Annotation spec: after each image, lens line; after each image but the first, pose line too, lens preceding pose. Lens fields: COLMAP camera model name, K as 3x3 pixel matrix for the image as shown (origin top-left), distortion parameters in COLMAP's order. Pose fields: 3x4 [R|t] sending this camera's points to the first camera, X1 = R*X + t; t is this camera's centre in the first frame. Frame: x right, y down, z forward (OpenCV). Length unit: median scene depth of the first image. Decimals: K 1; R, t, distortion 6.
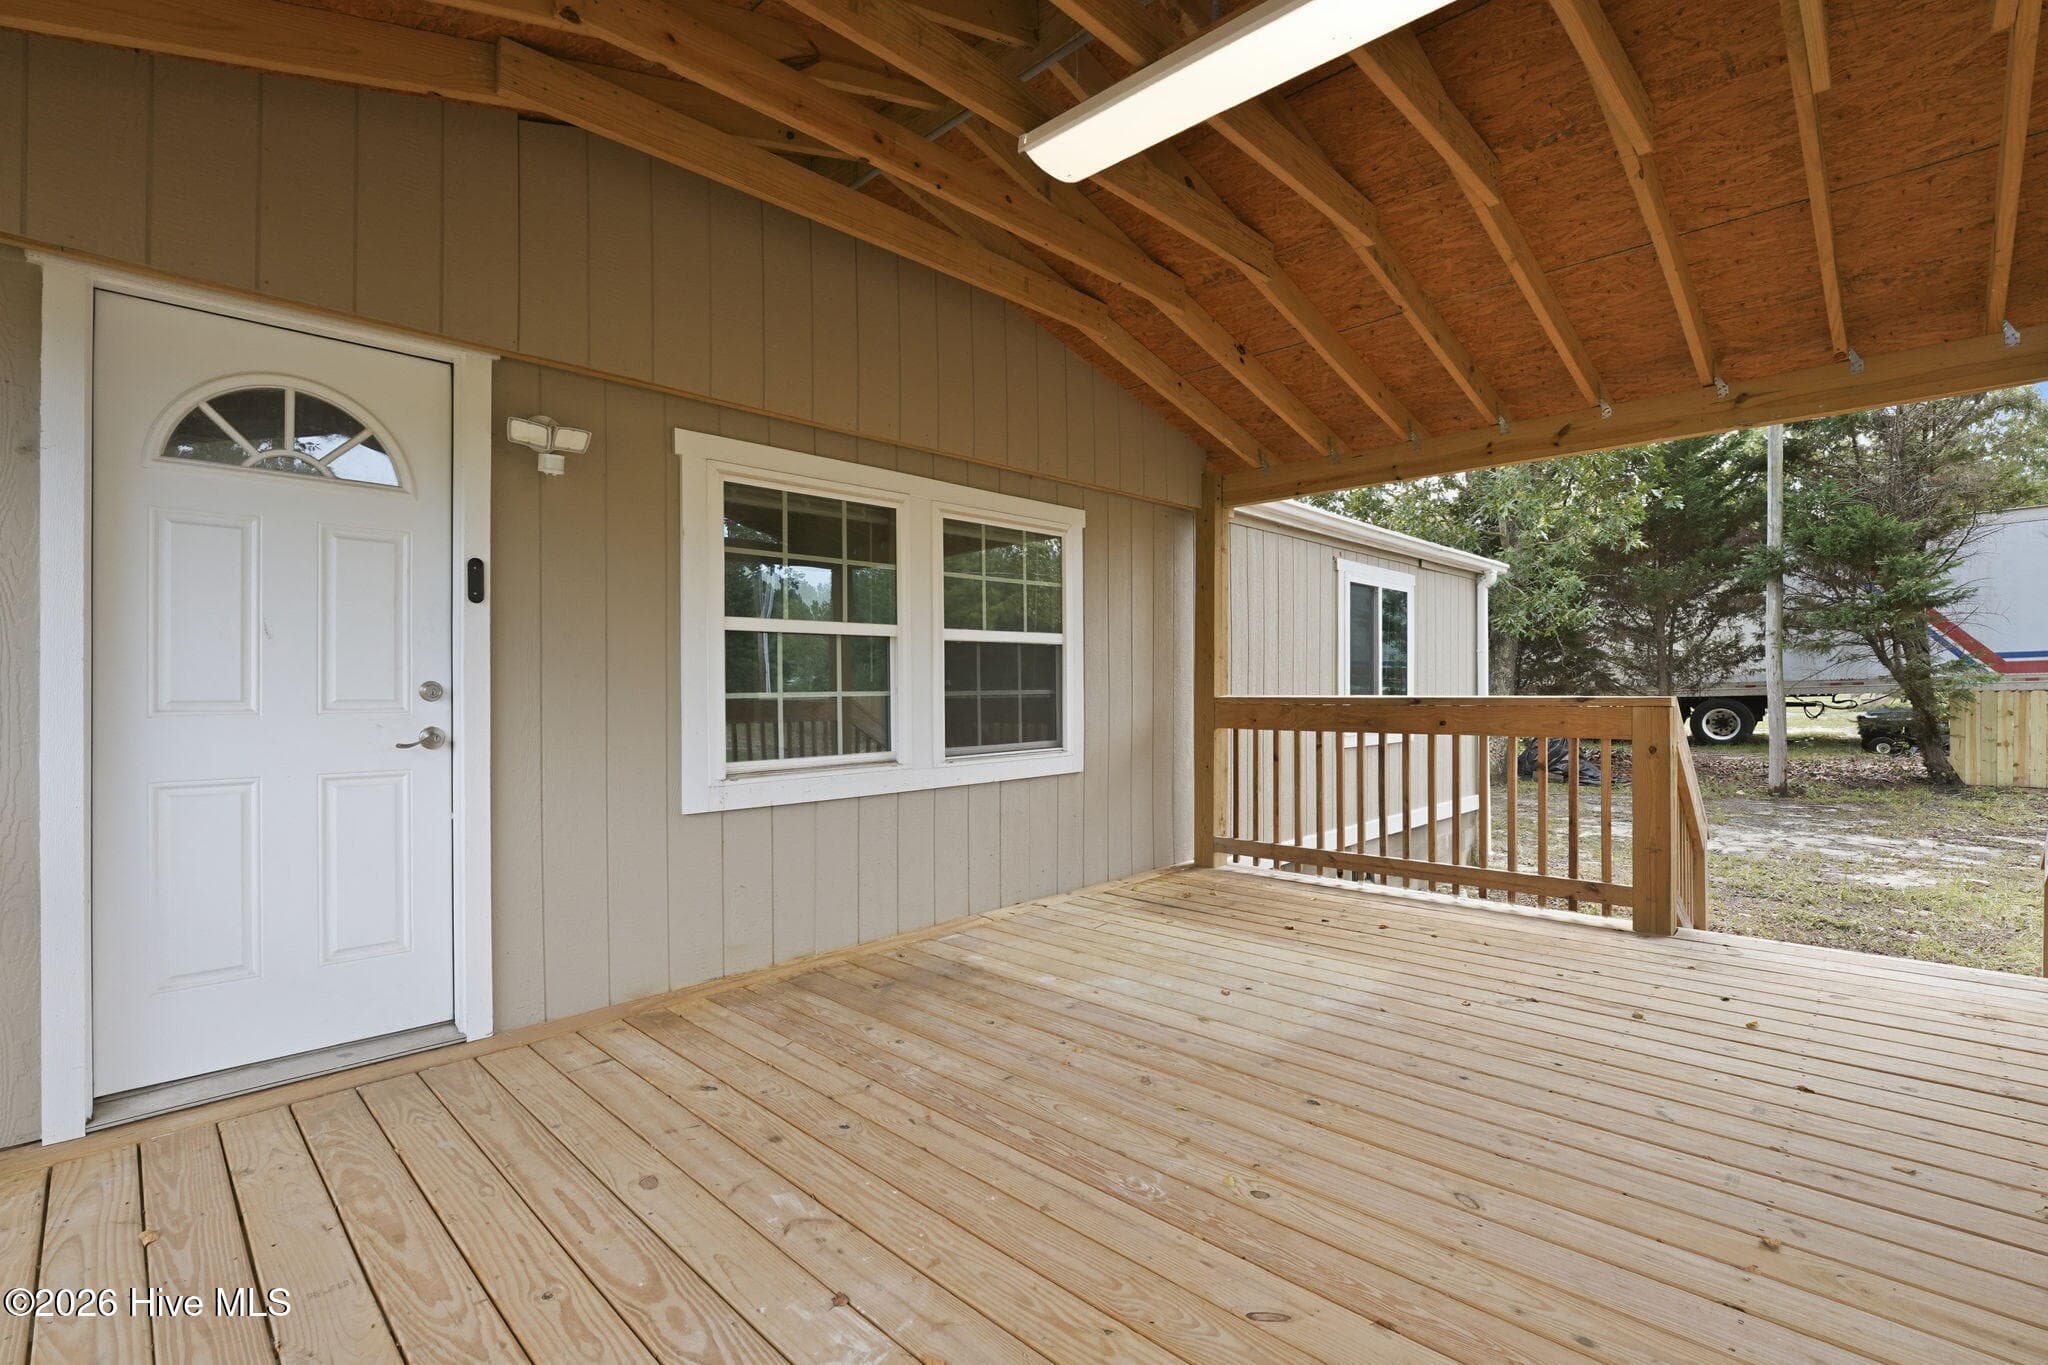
lens RADIAL K [[909.2, 0, 1015.4], [0, 909.2, 693.2], [0, 0, 1]] dist [-0.019880, 0.000089]
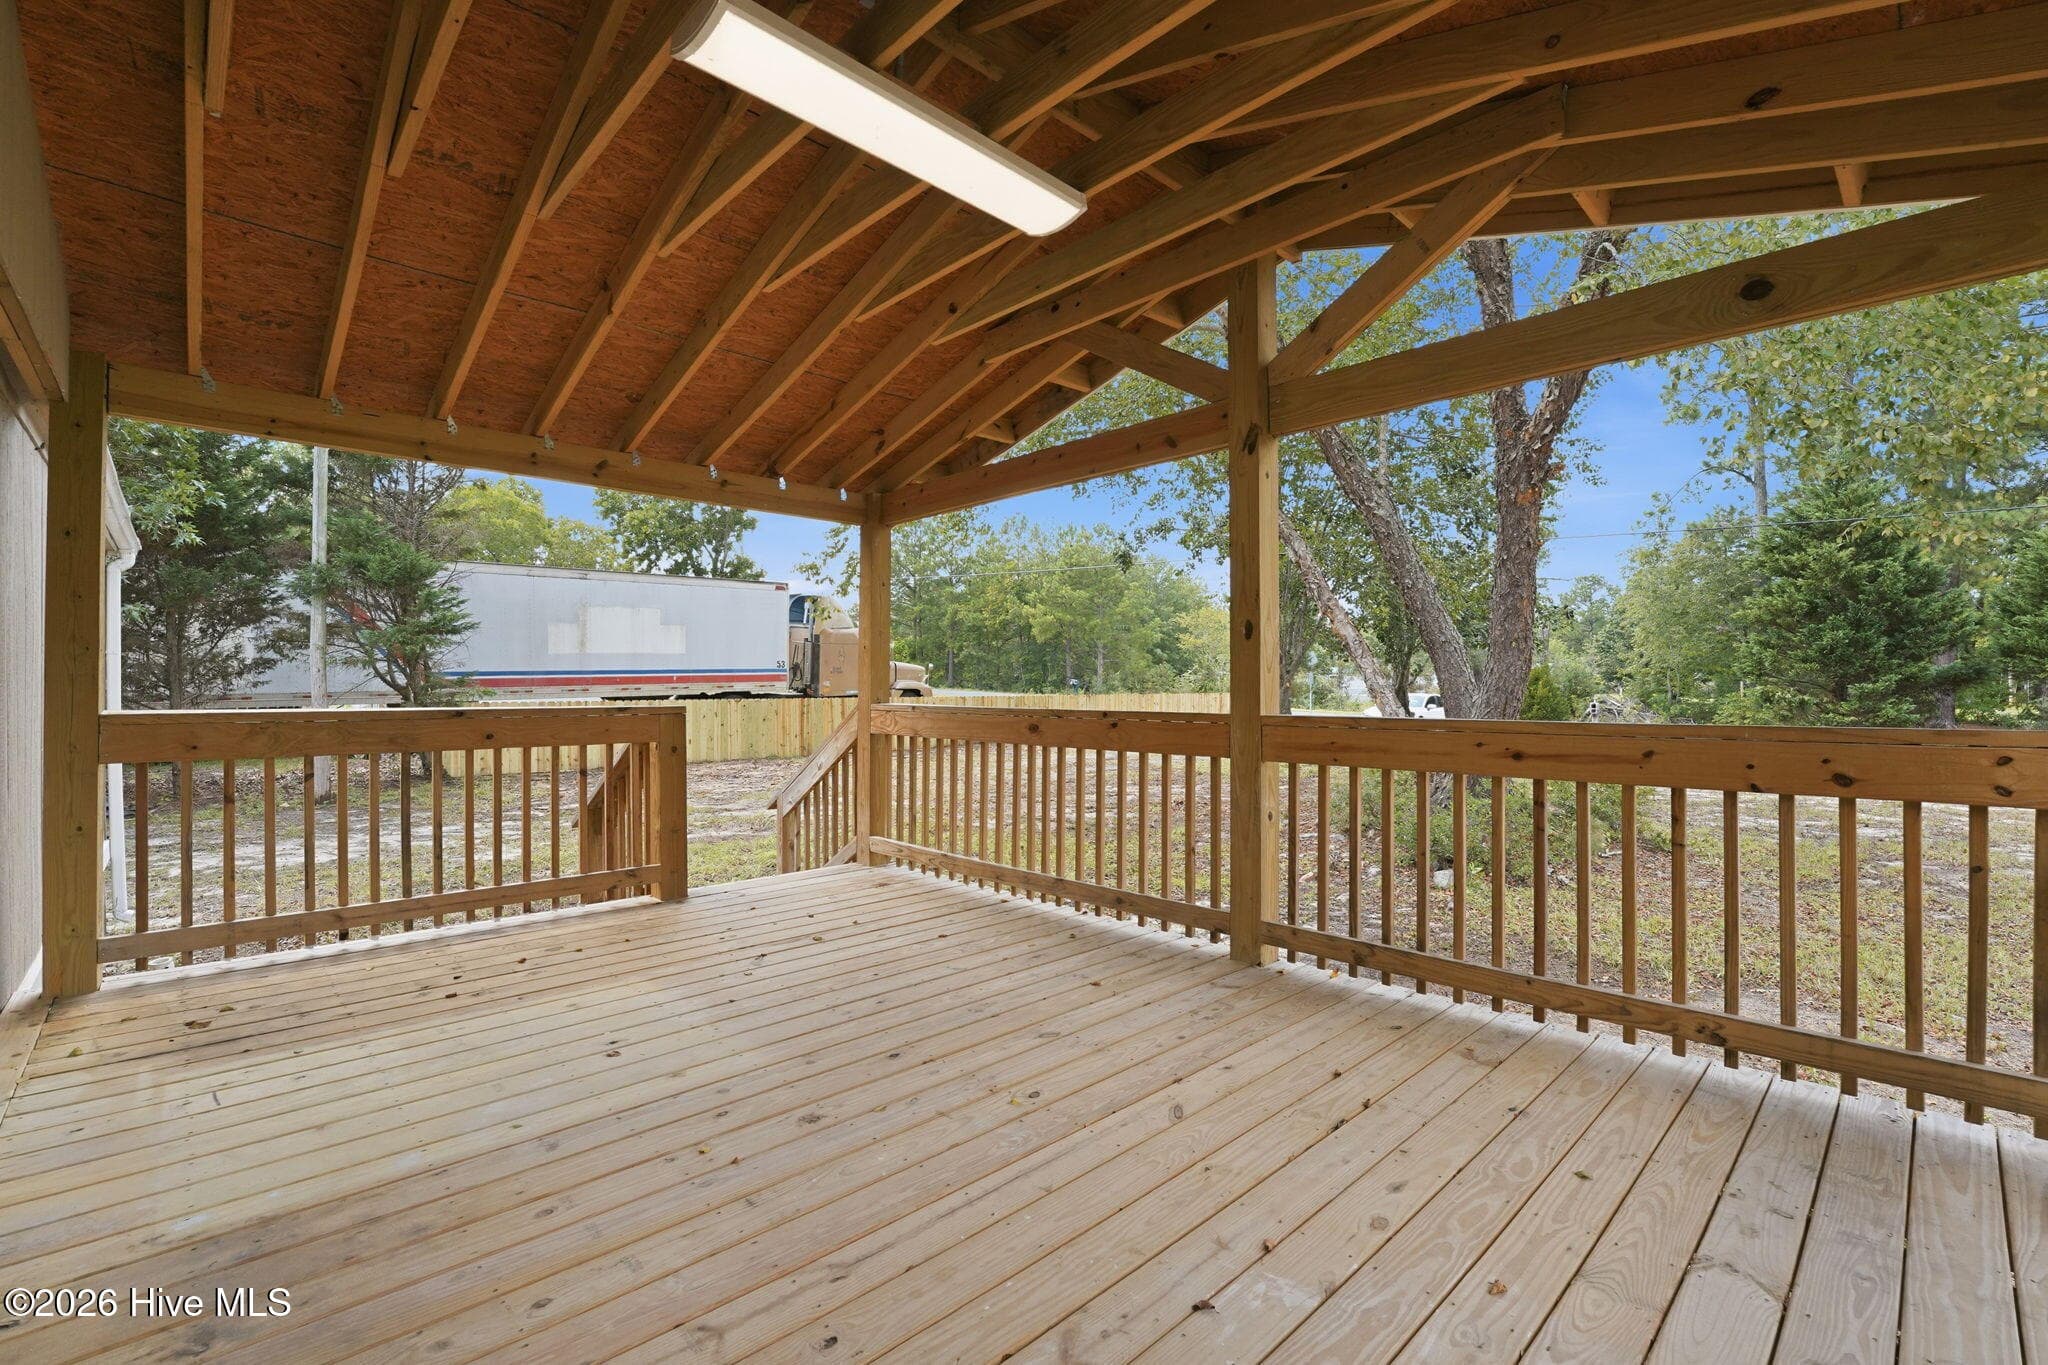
lens RADIAL K [[909.2, 0, 1015.4], [0, 909.2, 693.2], [0, 0, 1]] dist [-0.019880, 0.000089]
pose [[0.037939, 0.006111, 0.999261, -0.594156], [0.008891, 0.999940, -0.006453, -0.000830], [-0.999241, 0.009129, 0.037882, 0.574475]]
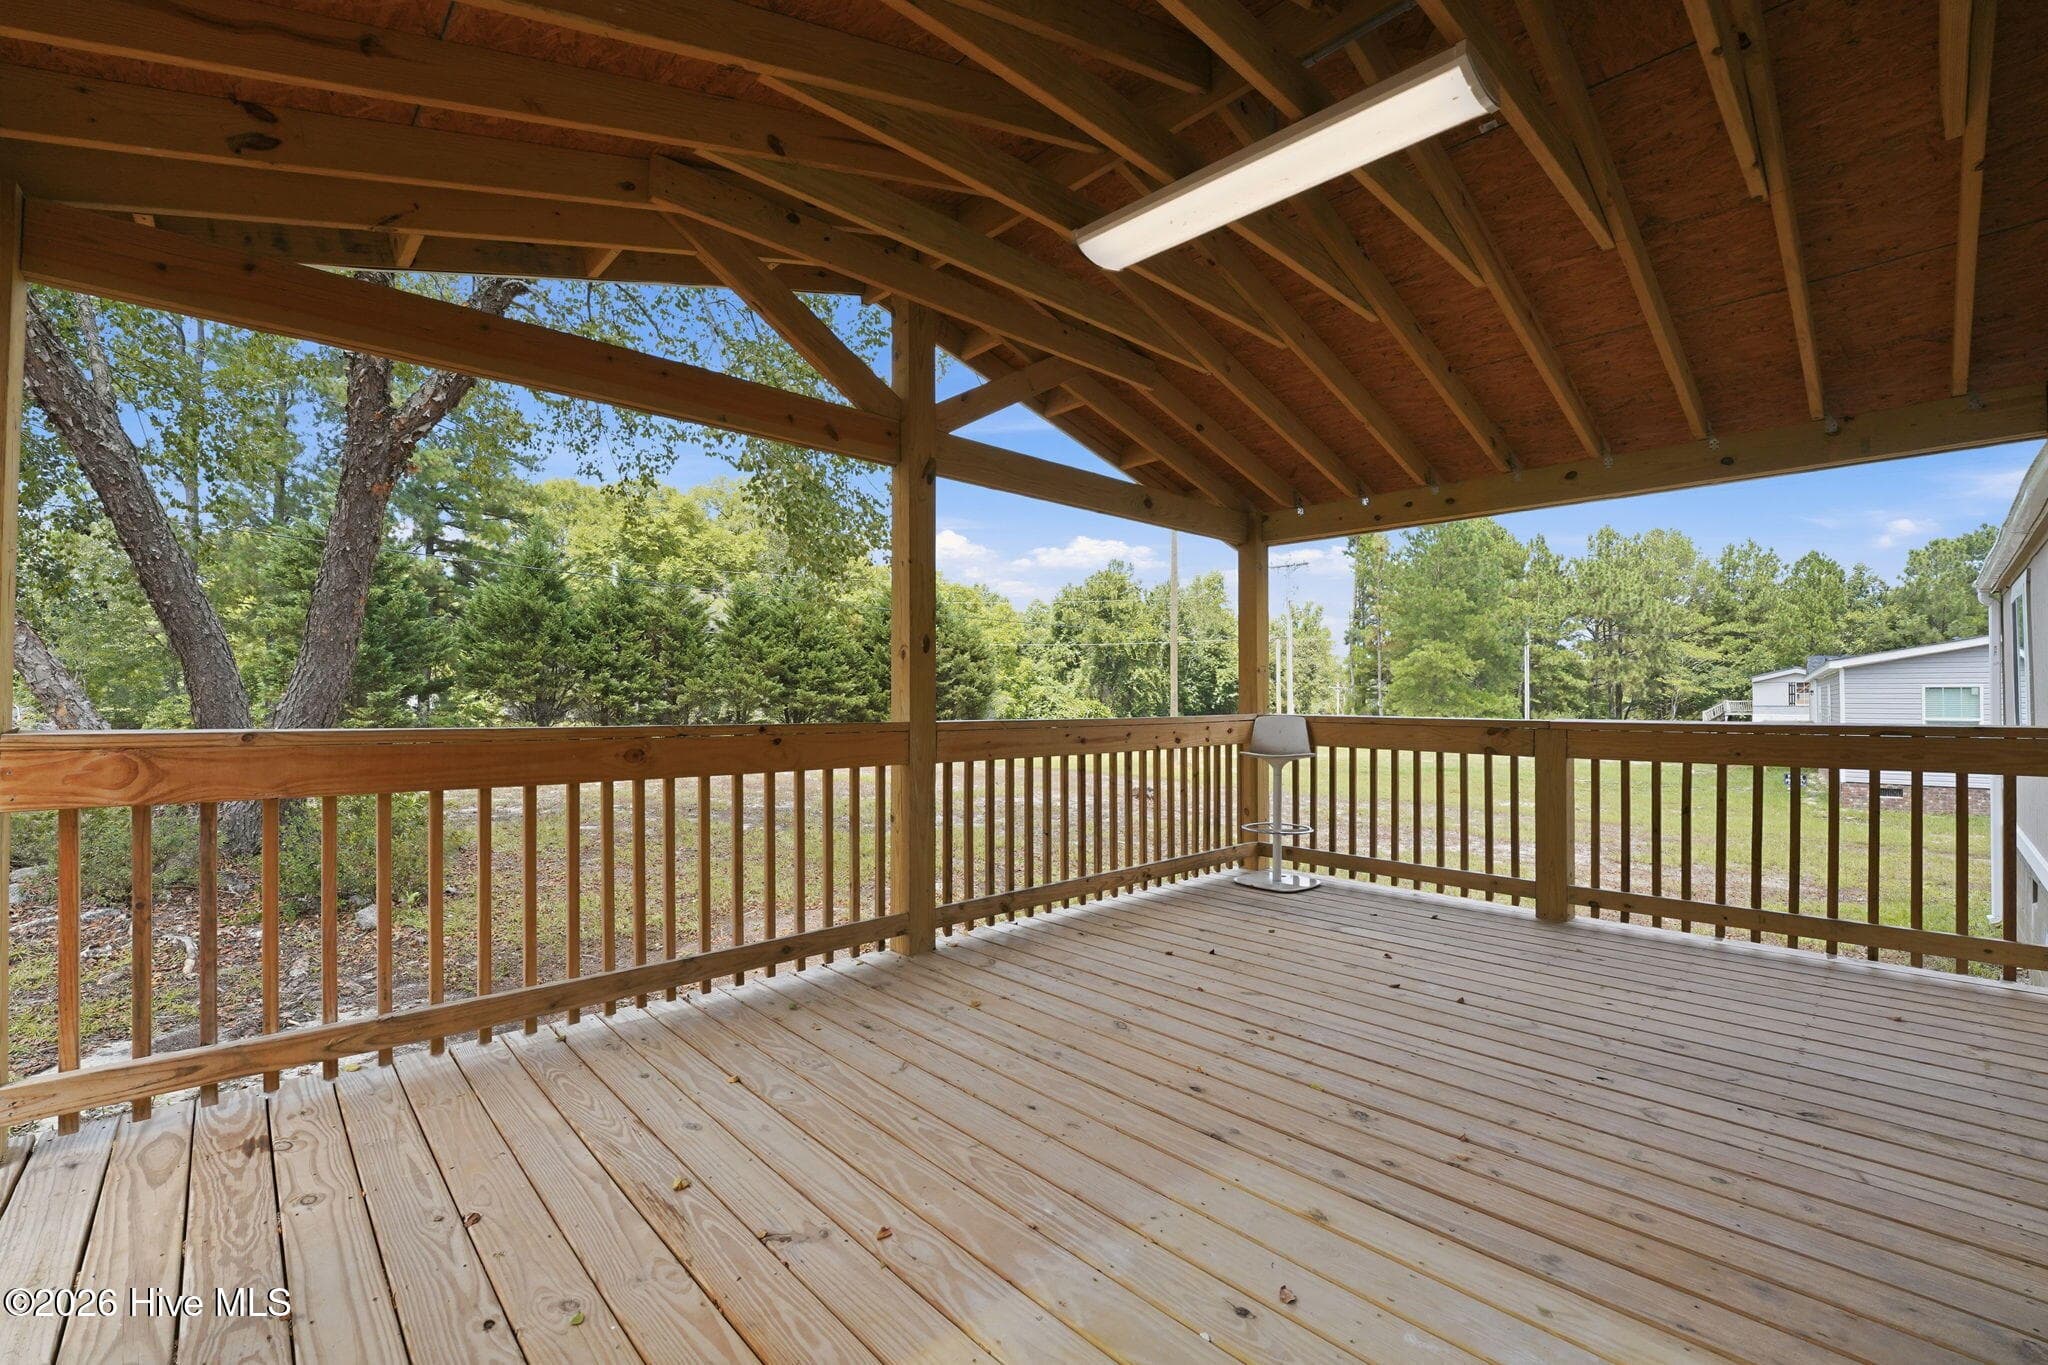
lens RADIAL K [[855.1, 0, 1021.7], [0, 855.1, 687.8], [0, 0, 1]] dist [-0.021370, 0.000135]
pose [[-0.999178, 0.007729, 0.039789, 0.356165], [0.007583, 0.999964, -0.003834, -0.019510], [-0.039817, -0.003529, -0.999201, 1.465018]]
